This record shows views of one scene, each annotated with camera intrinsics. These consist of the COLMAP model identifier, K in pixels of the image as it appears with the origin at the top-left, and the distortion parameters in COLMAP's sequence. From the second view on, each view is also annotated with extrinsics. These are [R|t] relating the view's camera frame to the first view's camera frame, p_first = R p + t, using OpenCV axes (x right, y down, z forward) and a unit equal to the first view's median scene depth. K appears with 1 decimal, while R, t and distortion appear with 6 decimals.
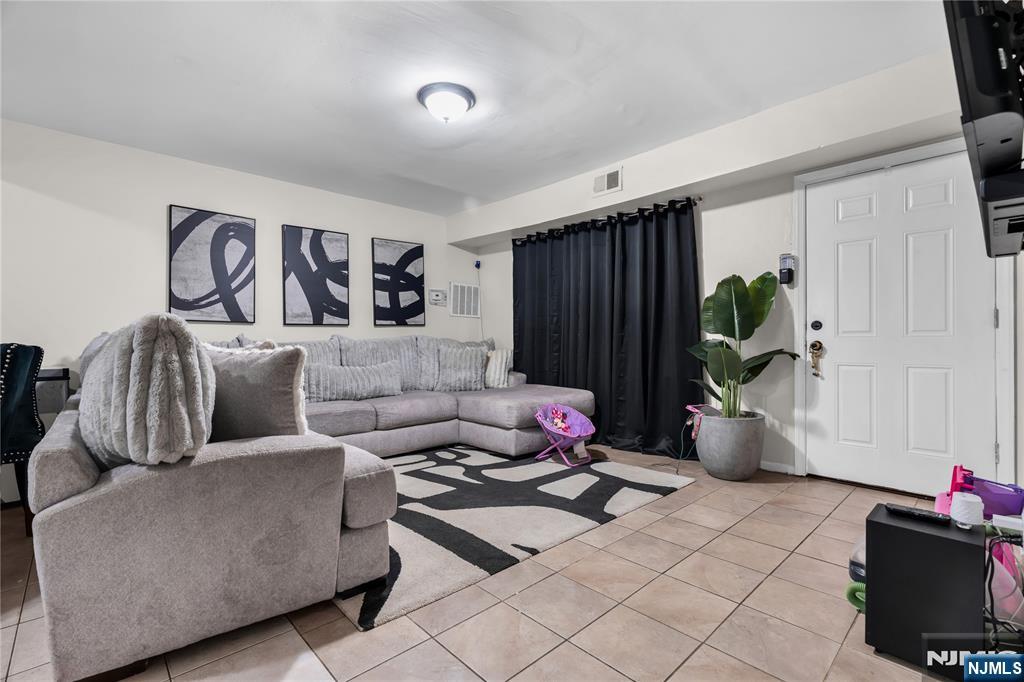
lens RADIAL K [[463.0, 0, 509.0], [0, 463.0, 340.9], [0, 0, 1]] dist [-0.001313, 0.001056]
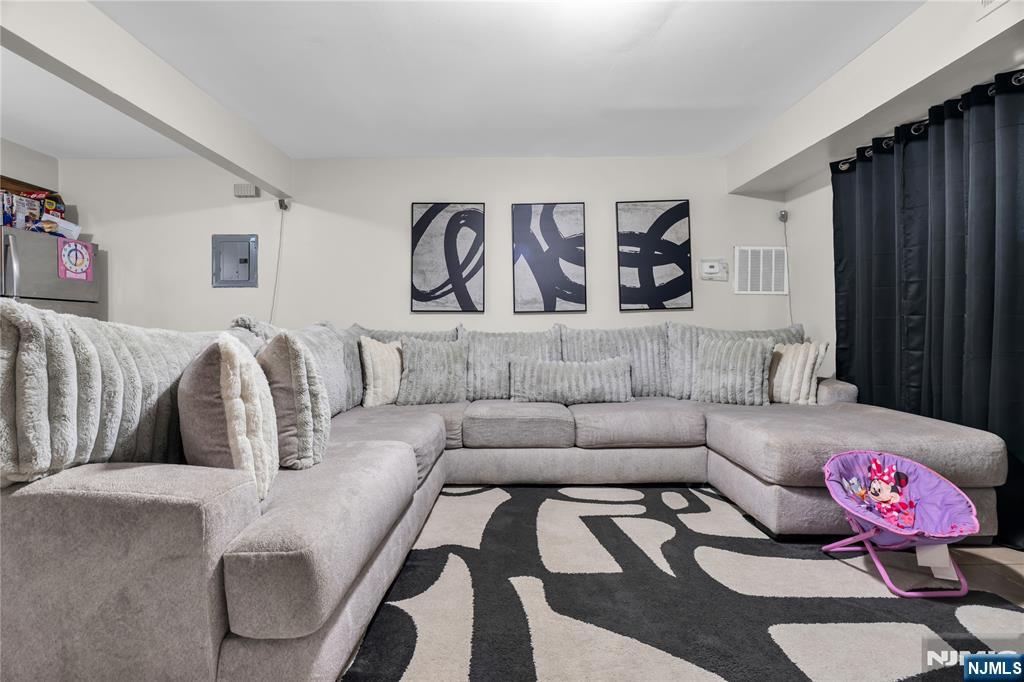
lens RADIAL K [[468.3, 0, 511.9], [0, 468.3, 326.1], [0, 0, 1]] dist [-0.002679, 0.000481]
pose [[0.732988, -0.009491, -0.680175, 0.144154], [0.004628, 0.999949, -0.008965, -0.000153], [0.680225, 0.003424, 0.732995, 0.317833]]
